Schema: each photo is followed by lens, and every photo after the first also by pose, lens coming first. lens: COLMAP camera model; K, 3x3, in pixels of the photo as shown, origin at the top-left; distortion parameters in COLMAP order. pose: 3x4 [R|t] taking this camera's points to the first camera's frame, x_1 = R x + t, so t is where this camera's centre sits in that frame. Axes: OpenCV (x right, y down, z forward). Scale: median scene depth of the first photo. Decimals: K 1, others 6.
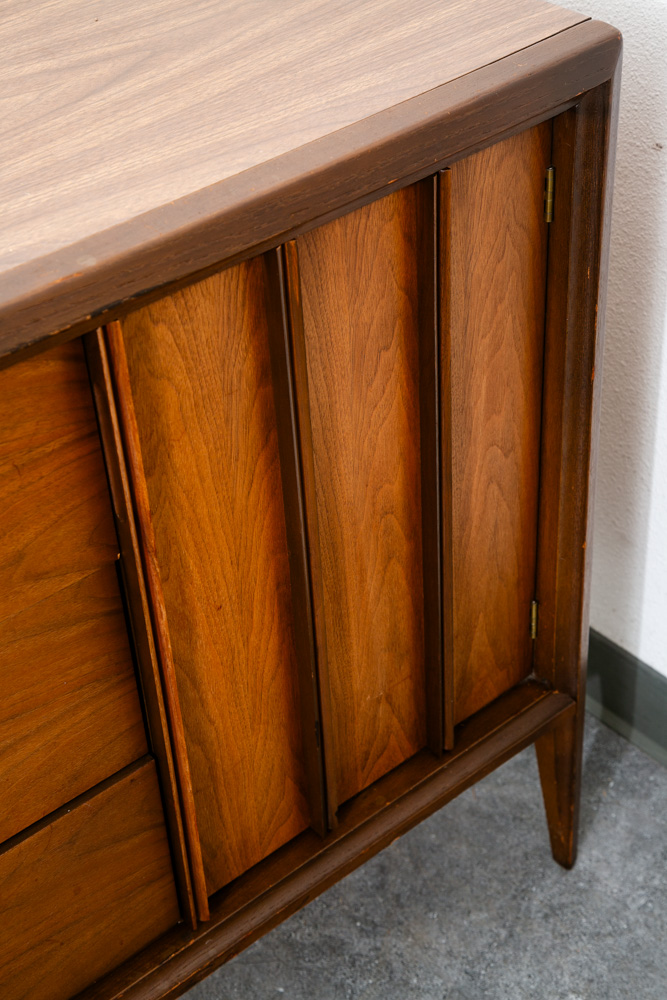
lens RADIAL K [[1642.0, 0, 337.5], [0, 1642.0, 497.4], [0, 0, 1]] dist [0.220710, 0.000000]
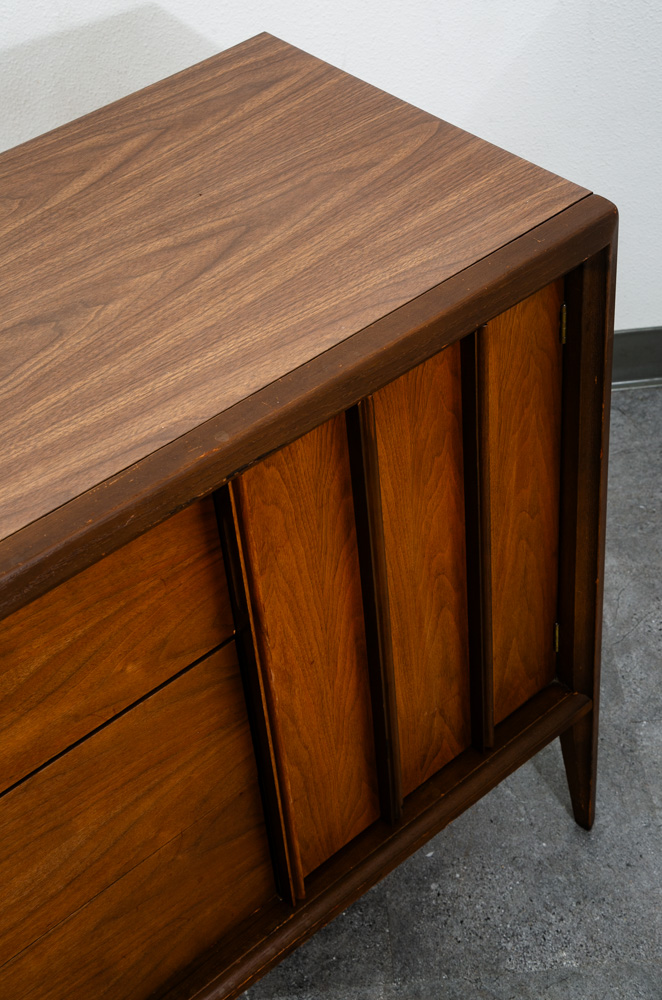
lens RADIAL K [[1626.7, 0, 364.0], [0, 1626.7, 464.8], [0, 0, 1]] dist [0.187464, 0.000000]
pose [[0.999436, -0.030308, 0.014484, -0.045867], [0.029569, 0.998371, 0.048800, -0.145565], [-0.015940, -0.048344, 0.998704, -0.245055]]
